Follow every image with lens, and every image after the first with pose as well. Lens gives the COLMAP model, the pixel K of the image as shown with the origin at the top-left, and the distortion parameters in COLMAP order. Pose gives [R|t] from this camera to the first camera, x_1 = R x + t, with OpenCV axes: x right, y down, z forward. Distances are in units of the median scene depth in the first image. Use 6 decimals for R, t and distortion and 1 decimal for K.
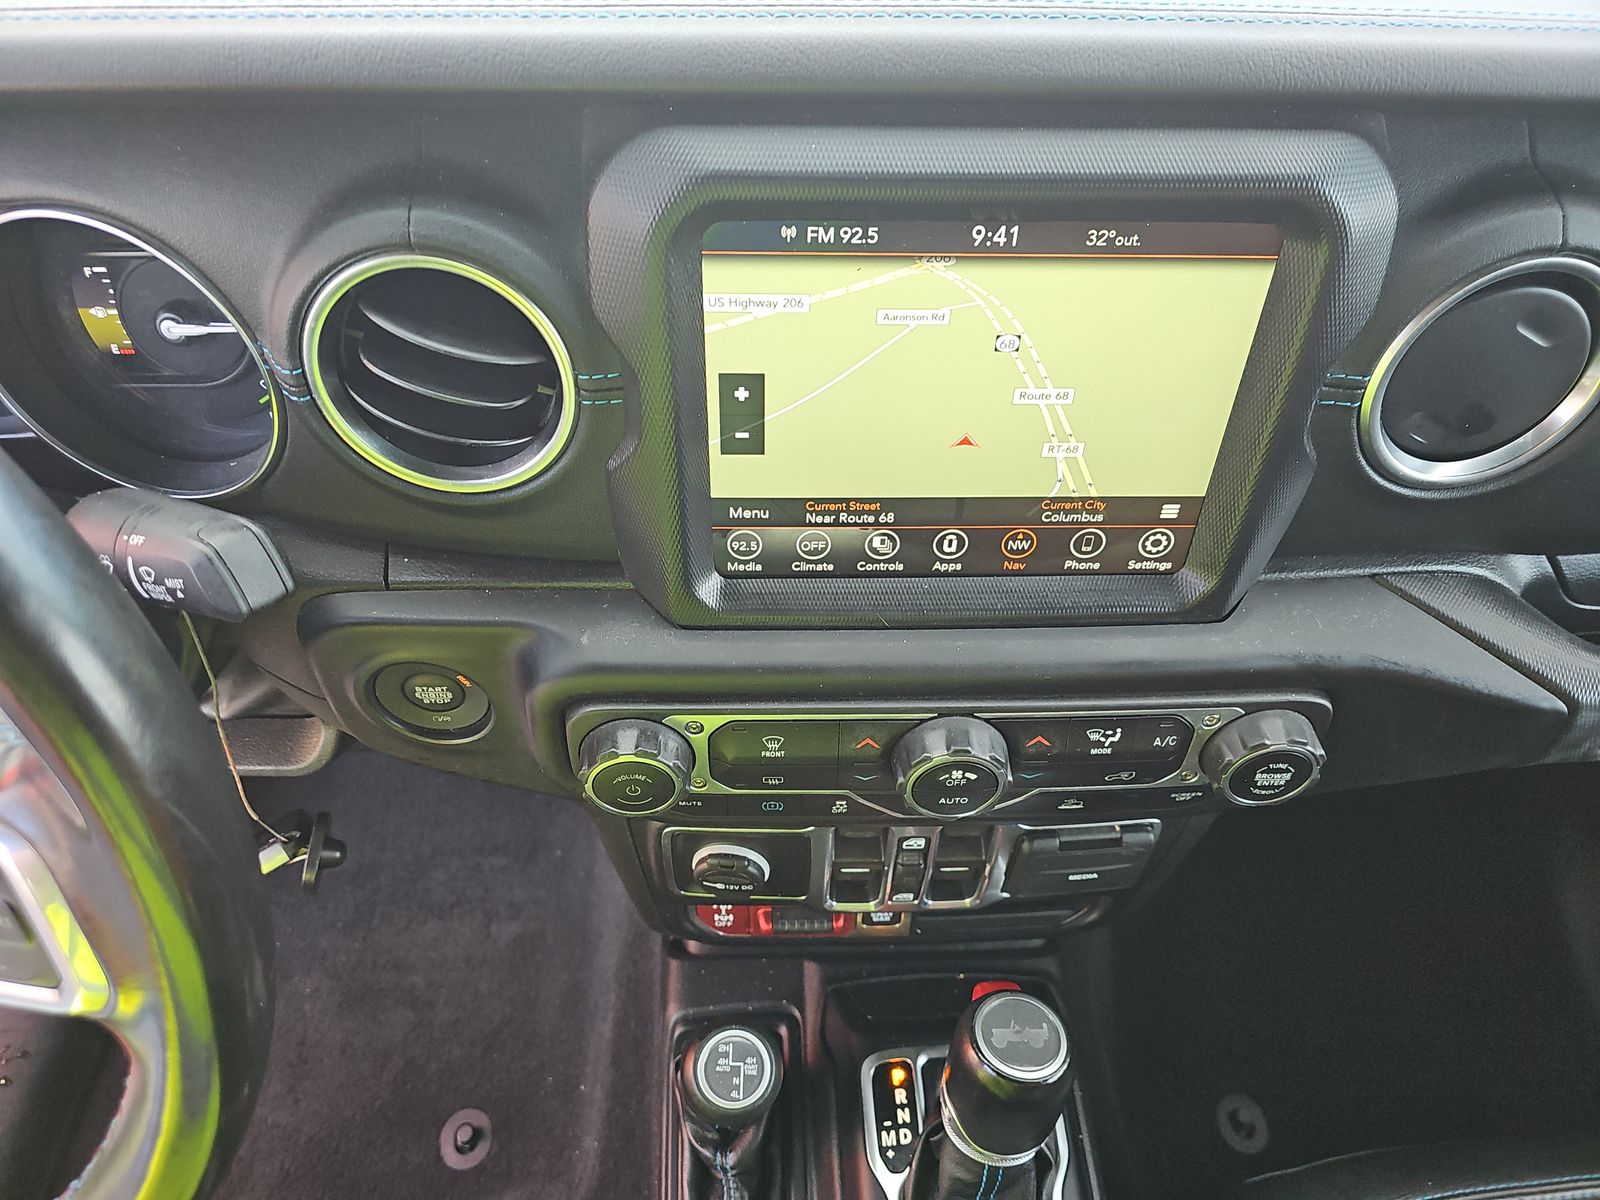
lens RADIAL K [[1078.8, 0, 789.9], [0, 1078.8, 608.1], [0, 0, 1]] dist [0.025844, -0.044381]
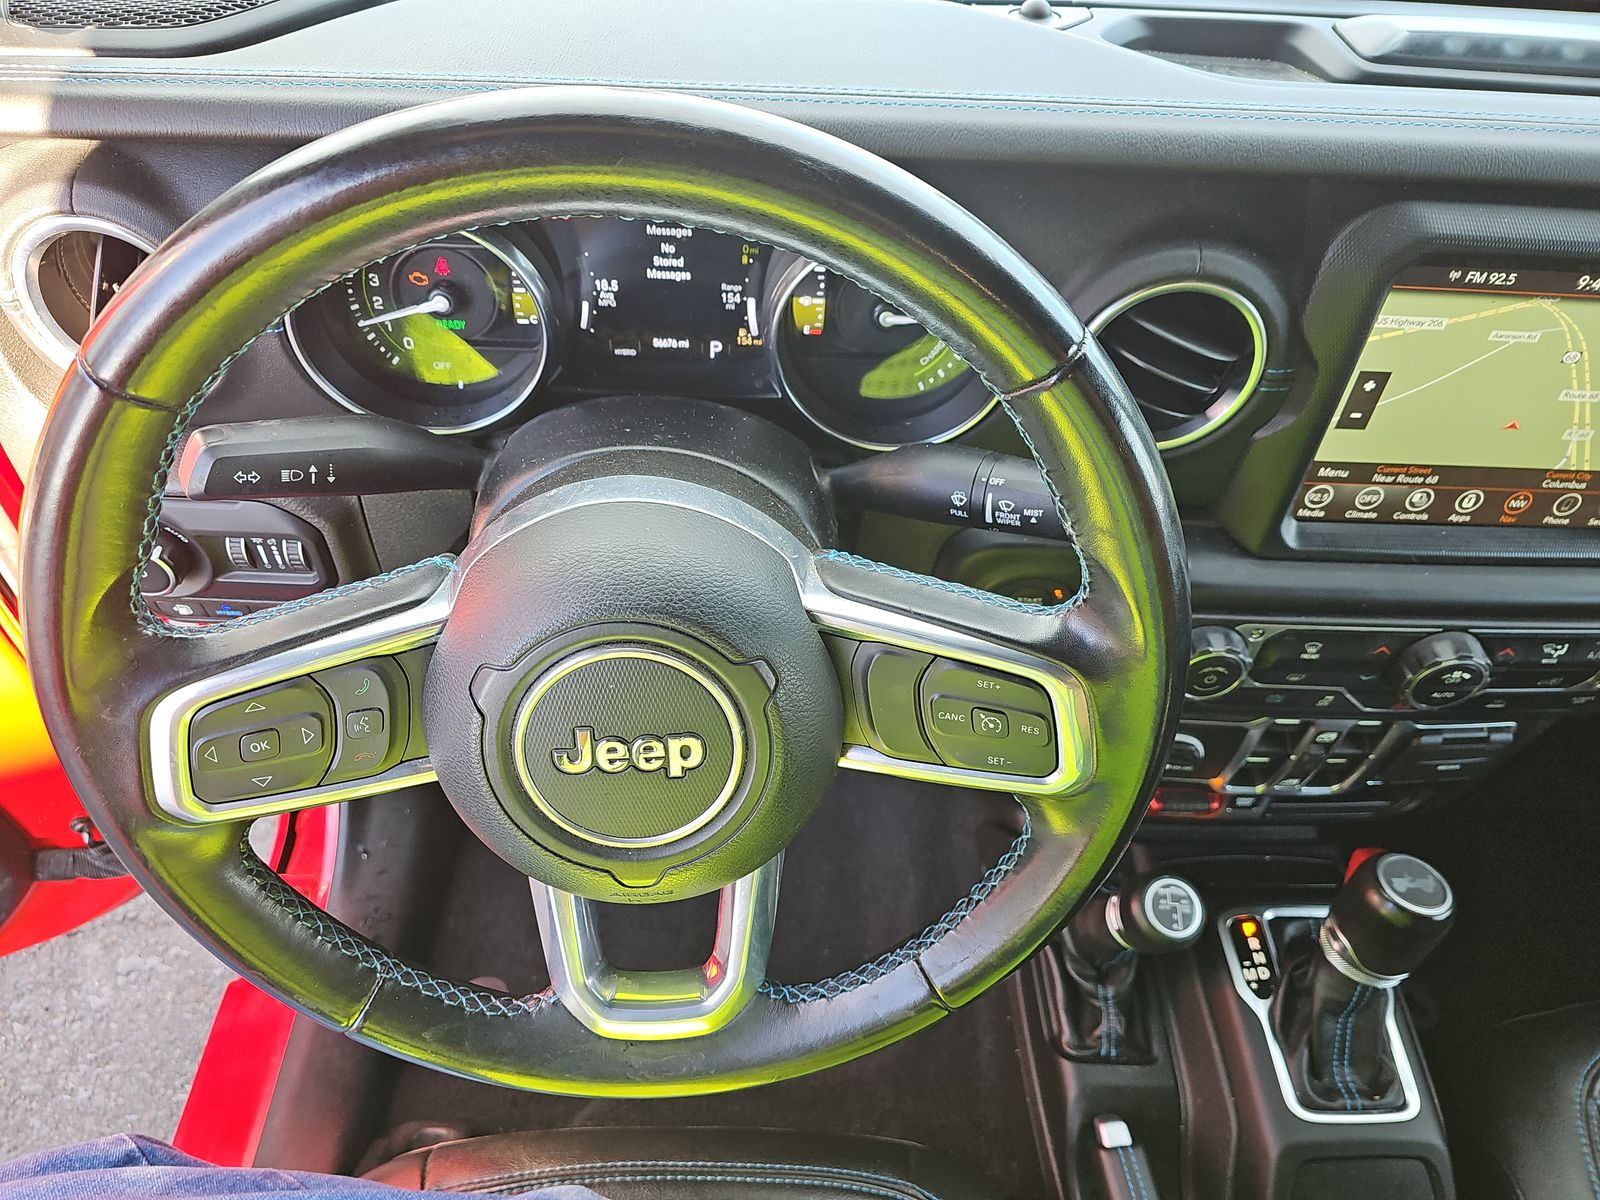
lens RADIAL K [[1078.8, 0, 799.1], [0, 1078.8, 609.4], [0, 0, 1]] dist [0.025844, -0.044381]
pose [[0.999358, 0.031570, 0.016941, -0.687116], [-0.032423, 0.998082, 0.052738, 0.029731], [-0.015244, -0.053253, 0.998465, -0.322867]]
